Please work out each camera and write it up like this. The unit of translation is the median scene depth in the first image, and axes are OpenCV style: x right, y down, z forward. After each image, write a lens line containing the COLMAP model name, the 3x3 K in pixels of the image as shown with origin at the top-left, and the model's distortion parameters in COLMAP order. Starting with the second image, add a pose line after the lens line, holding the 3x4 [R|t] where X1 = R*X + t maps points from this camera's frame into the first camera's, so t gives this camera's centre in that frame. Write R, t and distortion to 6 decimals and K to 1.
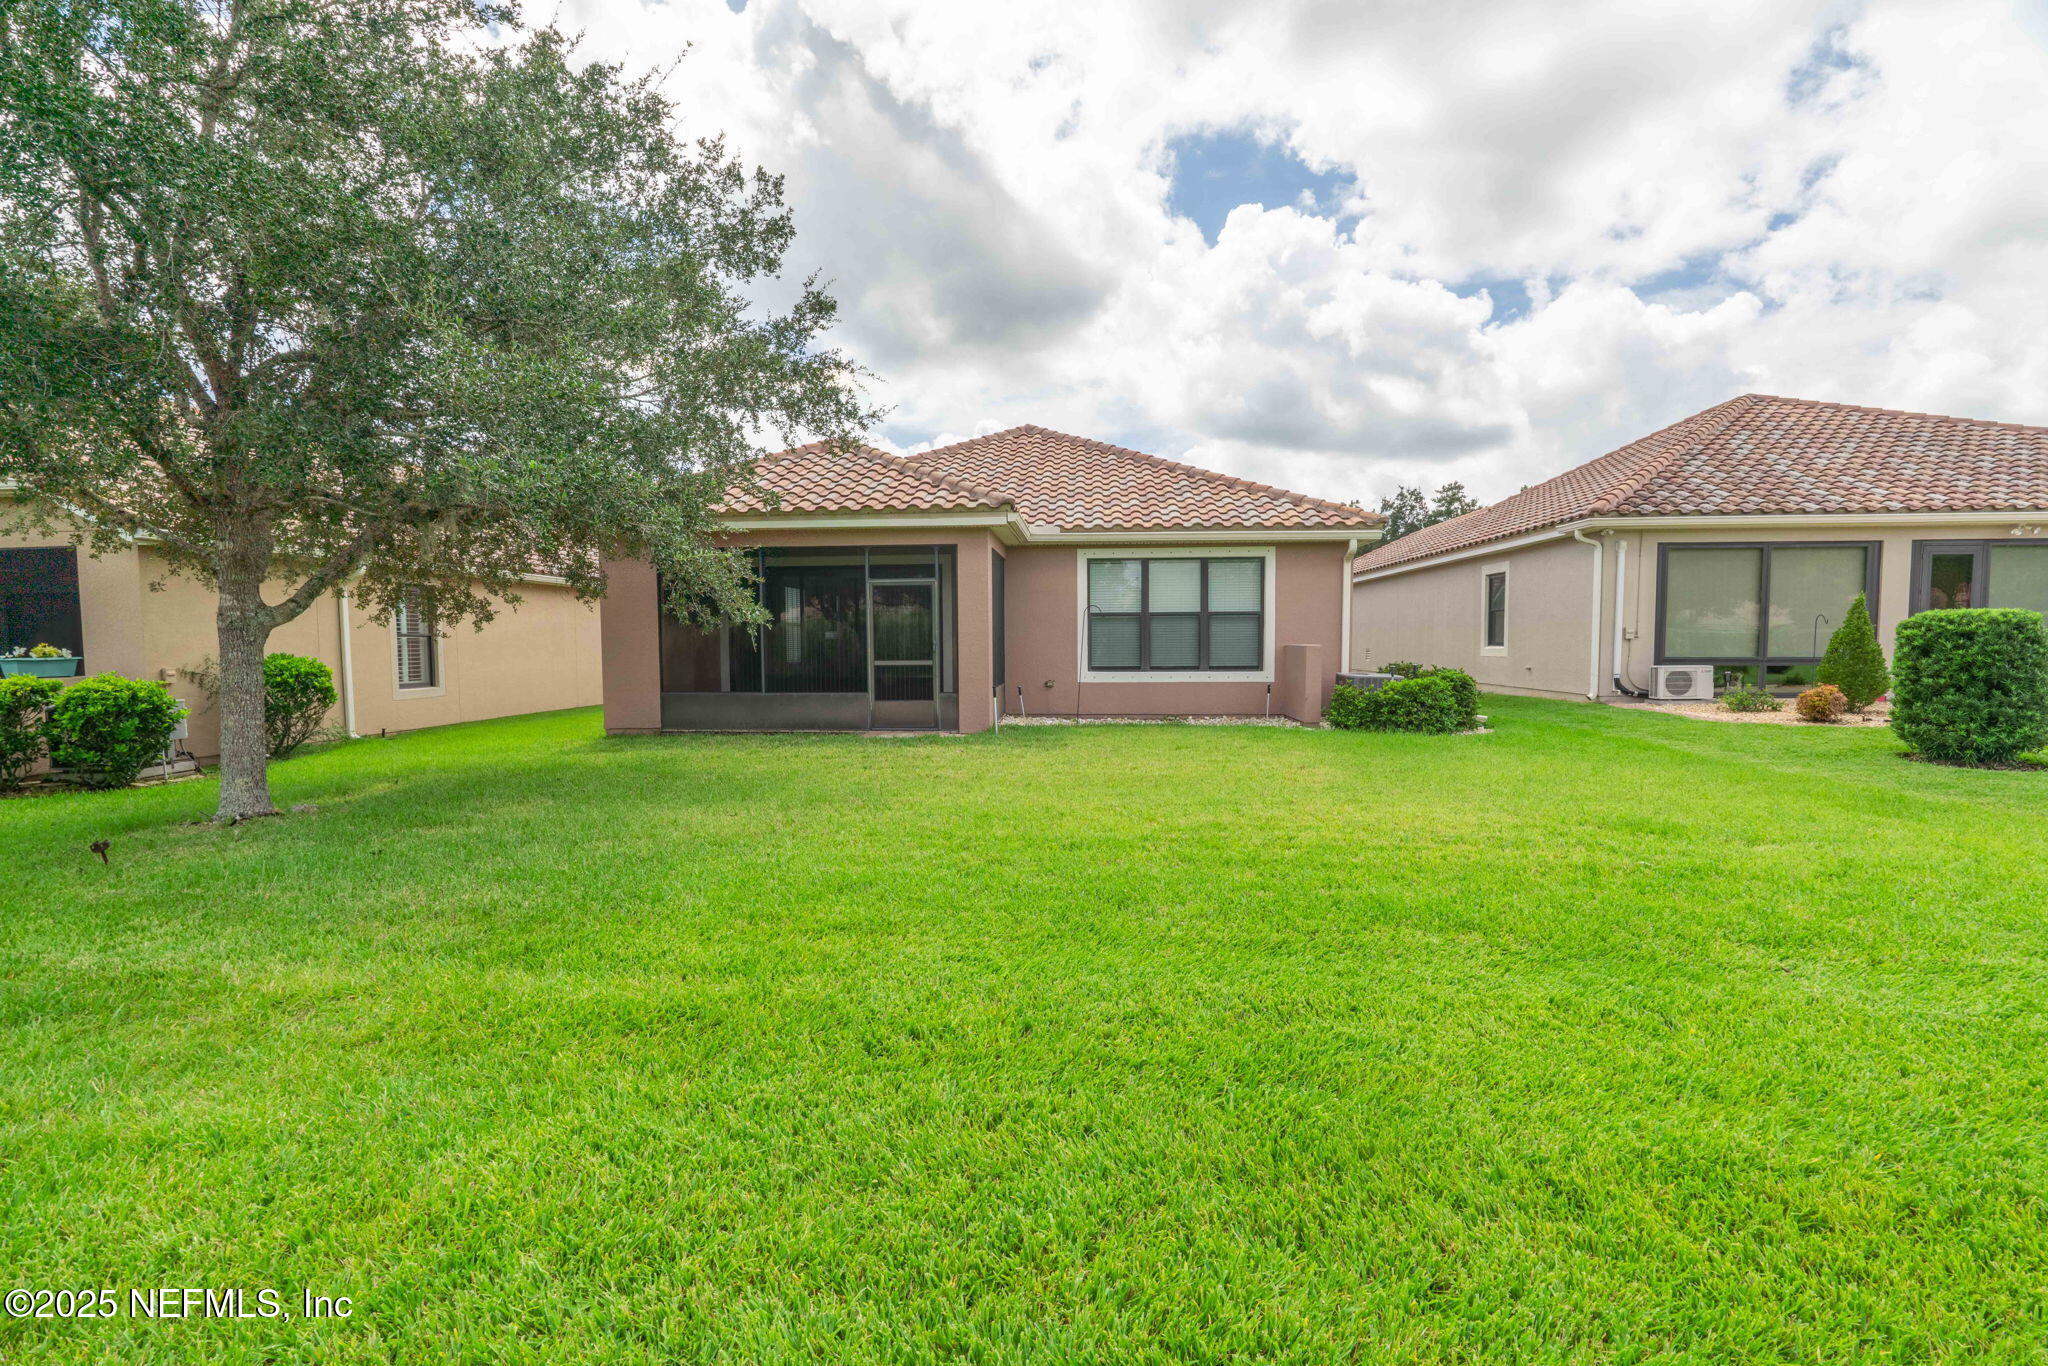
lens RADIAL K [[907.3, 0, 1018.7], [0, 907.3, 699.9], [0, 0, 1]] dist [-0.001033, -0.000033]
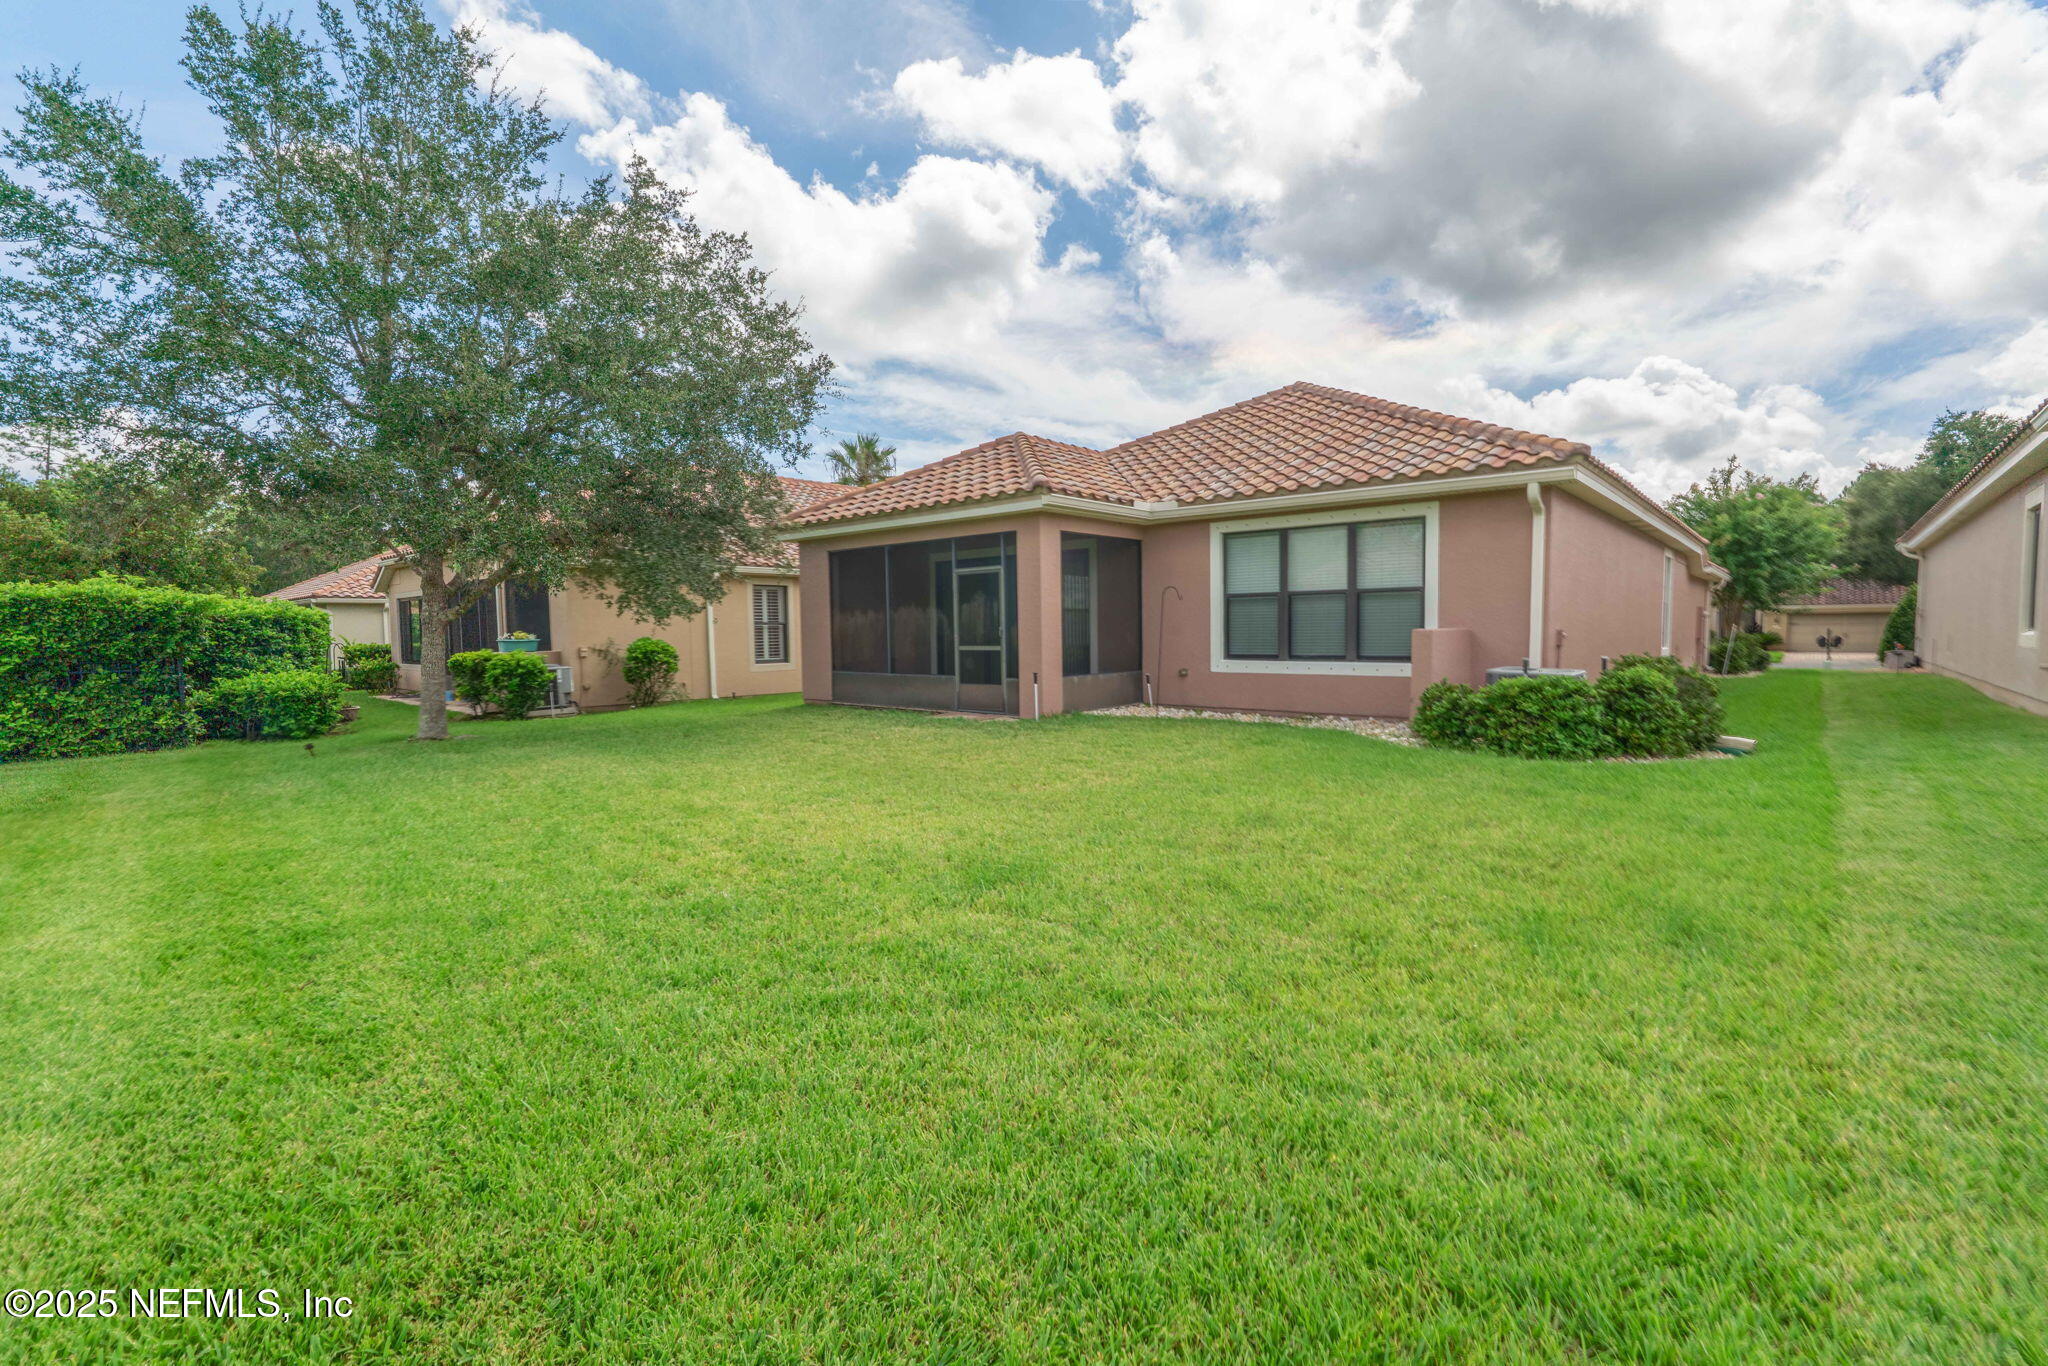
lens RADIAL K [[907.3, 0, 1018.7], [0, 907.3, 699.9], [0, 0, 1]] dist [-0.001033, -0.000033]
pose [[0.793679, 0.044153, -0.606732, 0.468395], [-0.032975, 0.999019, 0.029564, -0.011790], [0.607442, -0.003457, 0.794356, 0.171076]]
